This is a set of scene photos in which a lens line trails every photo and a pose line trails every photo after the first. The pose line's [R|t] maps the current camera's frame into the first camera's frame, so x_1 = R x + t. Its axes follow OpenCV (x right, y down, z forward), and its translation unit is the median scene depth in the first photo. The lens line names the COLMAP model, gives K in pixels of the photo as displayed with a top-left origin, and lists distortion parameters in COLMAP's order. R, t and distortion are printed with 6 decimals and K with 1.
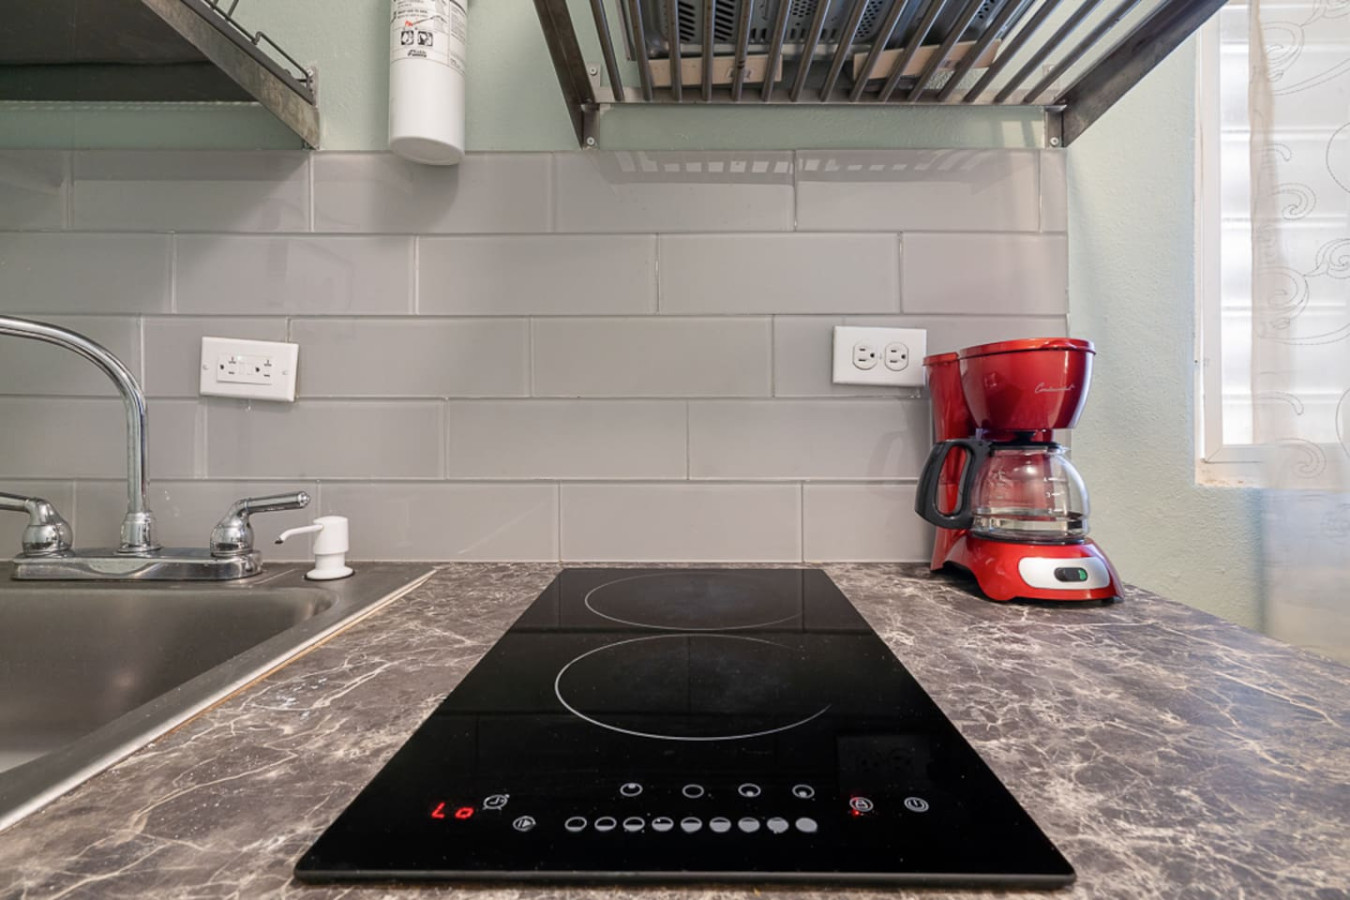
lens RADIAL K [[679.5, 0, 690.8], [0, 679.5, 408.2], [0, 0, 1]] dist [-0.002806, -0.000493]
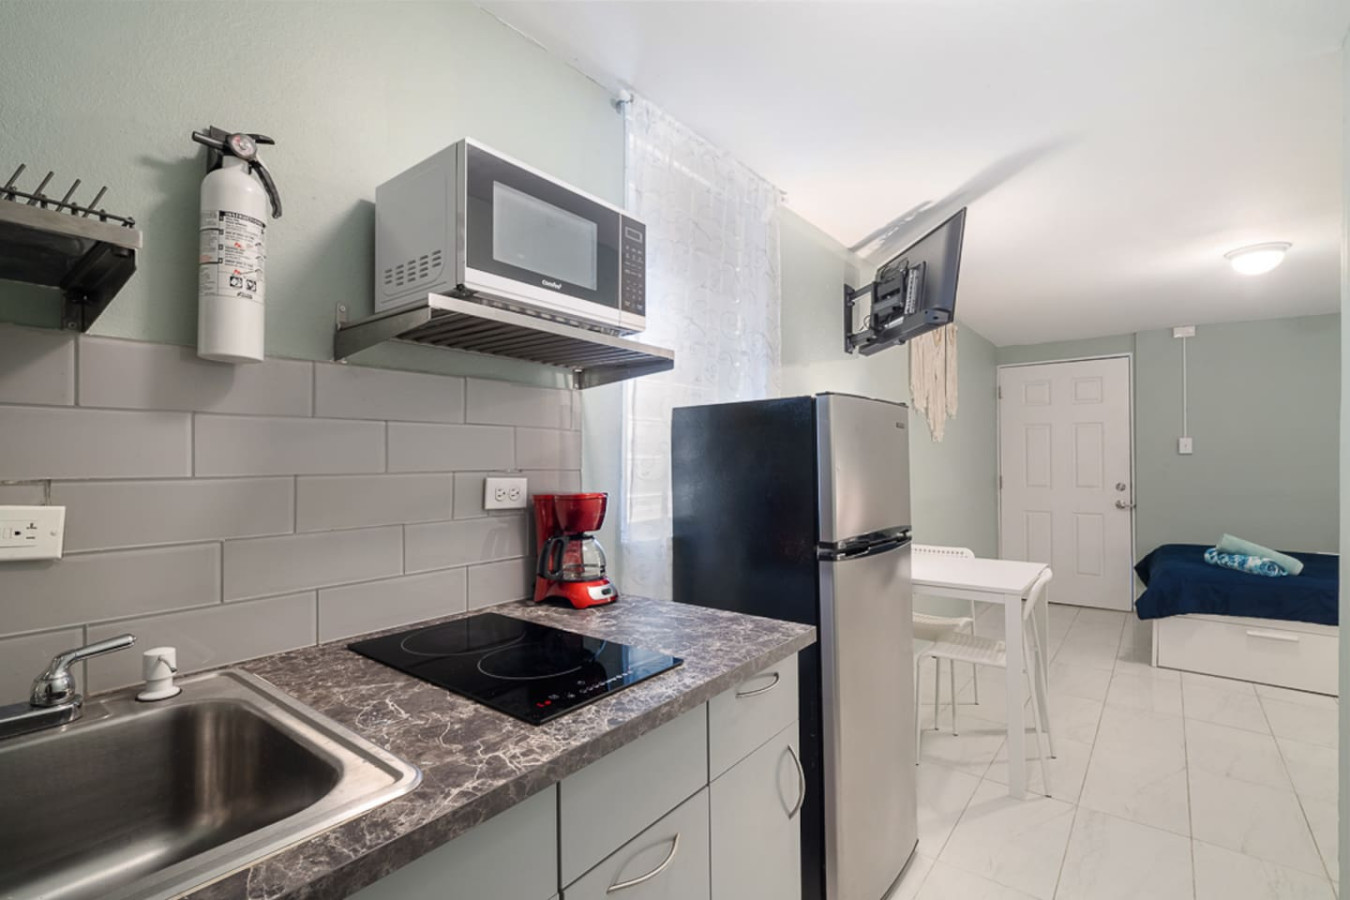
lens RADIAL K [[619.7, 0, 676.0], [0, 619.7, 452.8], [0, 0, 1]] dist [-0.000206, -0.000007]
pose [[0.617817, 0.002218, 0.786319, -0.850522], [-0.006739, 0.999974, 0.002474, -0.213848], [-0.786293, -0.006827, 0.617816, -0.463165]]
